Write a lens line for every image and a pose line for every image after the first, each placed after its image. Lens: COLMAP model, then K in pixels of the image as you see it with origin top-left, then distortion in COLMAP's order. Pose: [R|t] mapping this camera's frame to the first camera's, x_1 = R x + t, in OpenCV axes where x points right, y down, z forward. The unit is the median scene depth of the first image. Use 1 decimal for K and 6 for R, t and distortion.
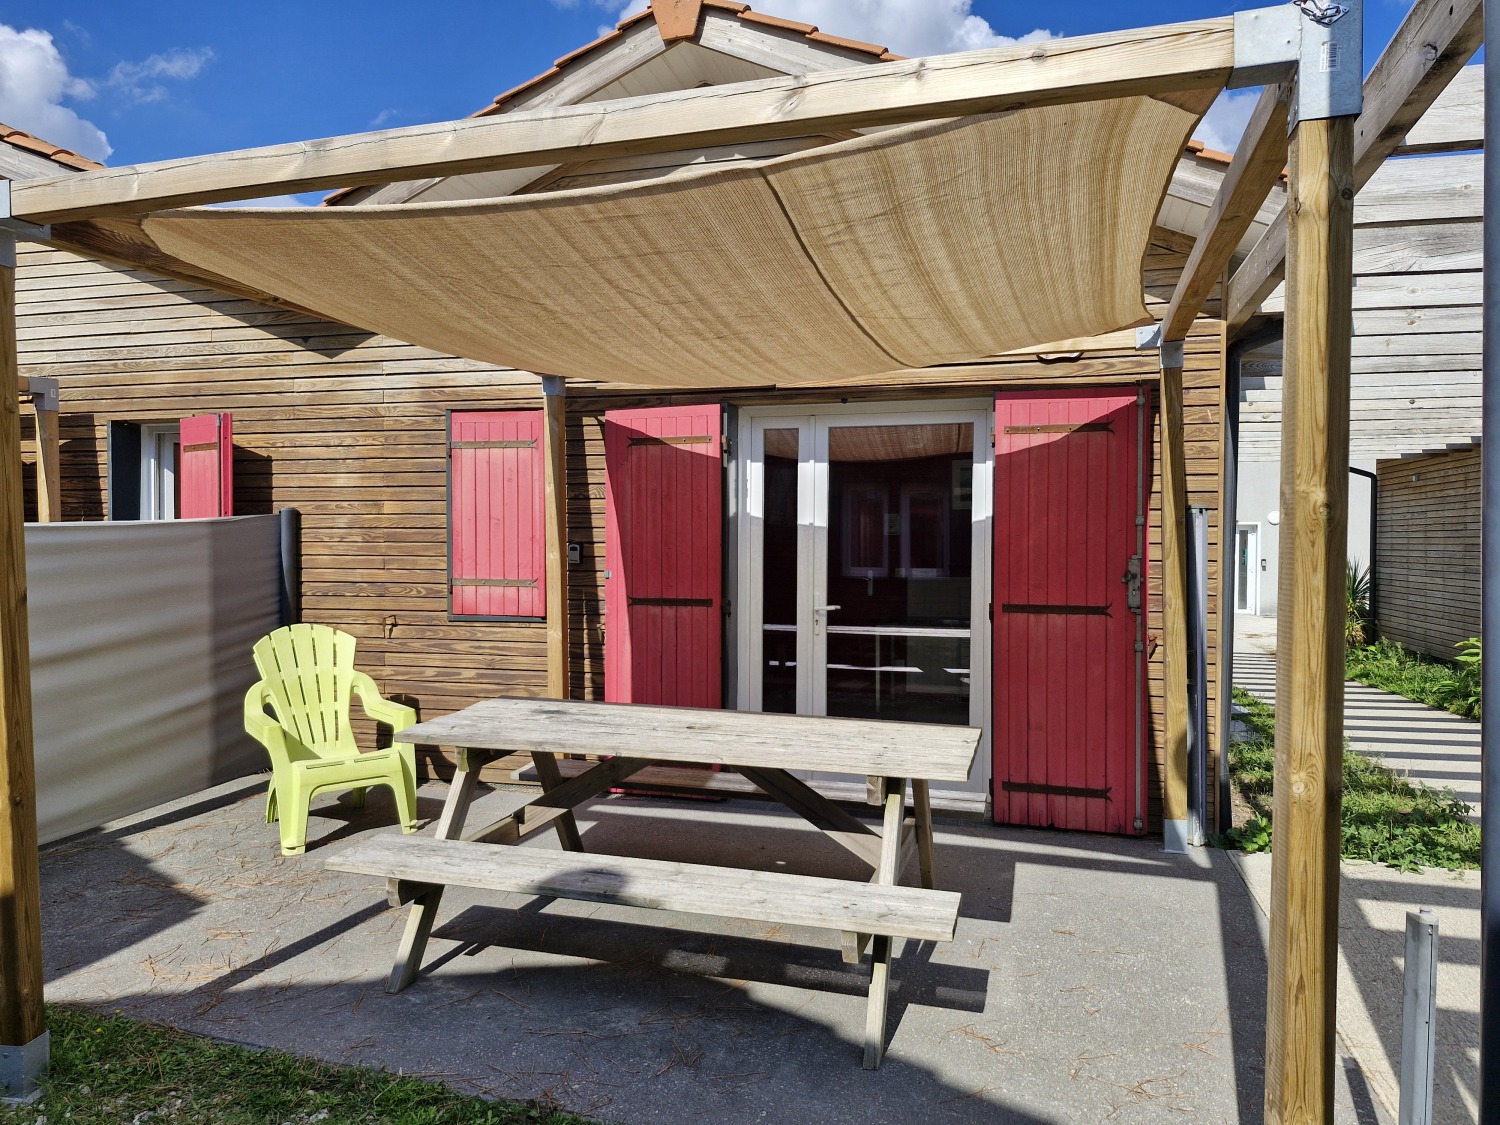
lens RADIAL K [[1033.9, 0, 748.2], [0, 1033.9, 581.2], [0, 0, 1]] dist [0.079190, -0.090051]
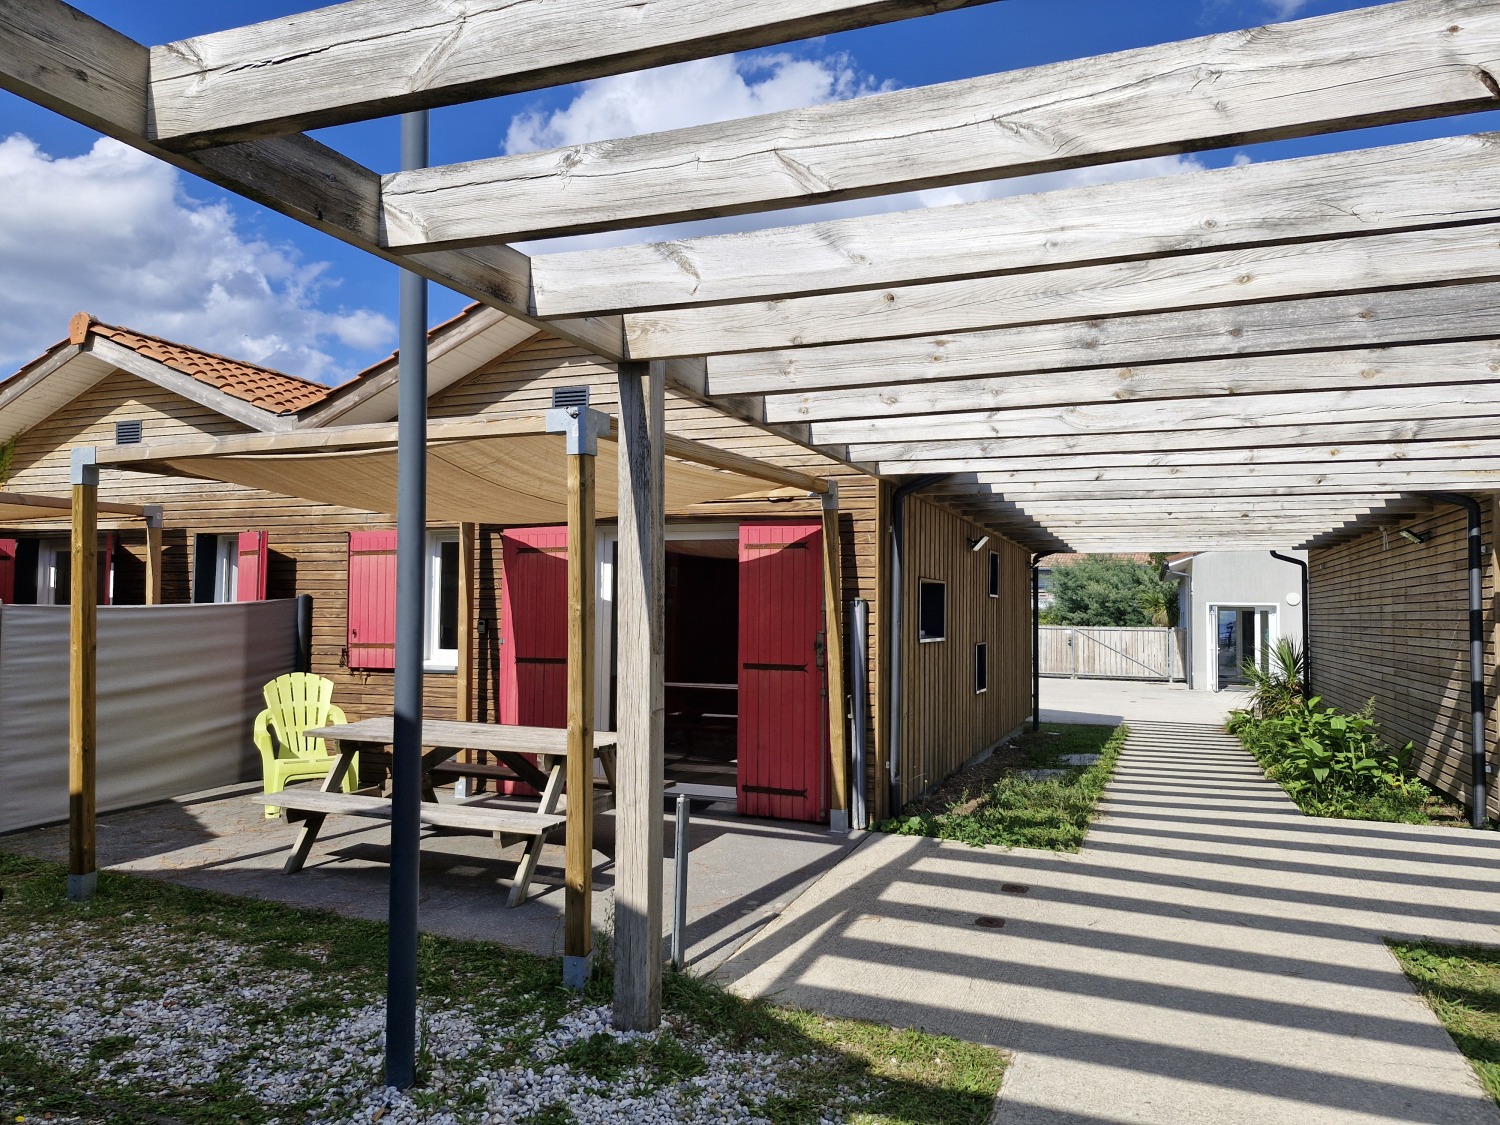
lens RADIAL K [[1033.9, 0, 748.2], [0, 1033.9, 581.2], [0, 0, 1]] dist [0.079190, -0.090051]
pose [[0.993645, 0.002641, -0.112531, 0.377960], [-0.010193, 0.997728, -0.066589, 0.003161], [0.112100, 0.067313, 0.991414, -0.419801]]
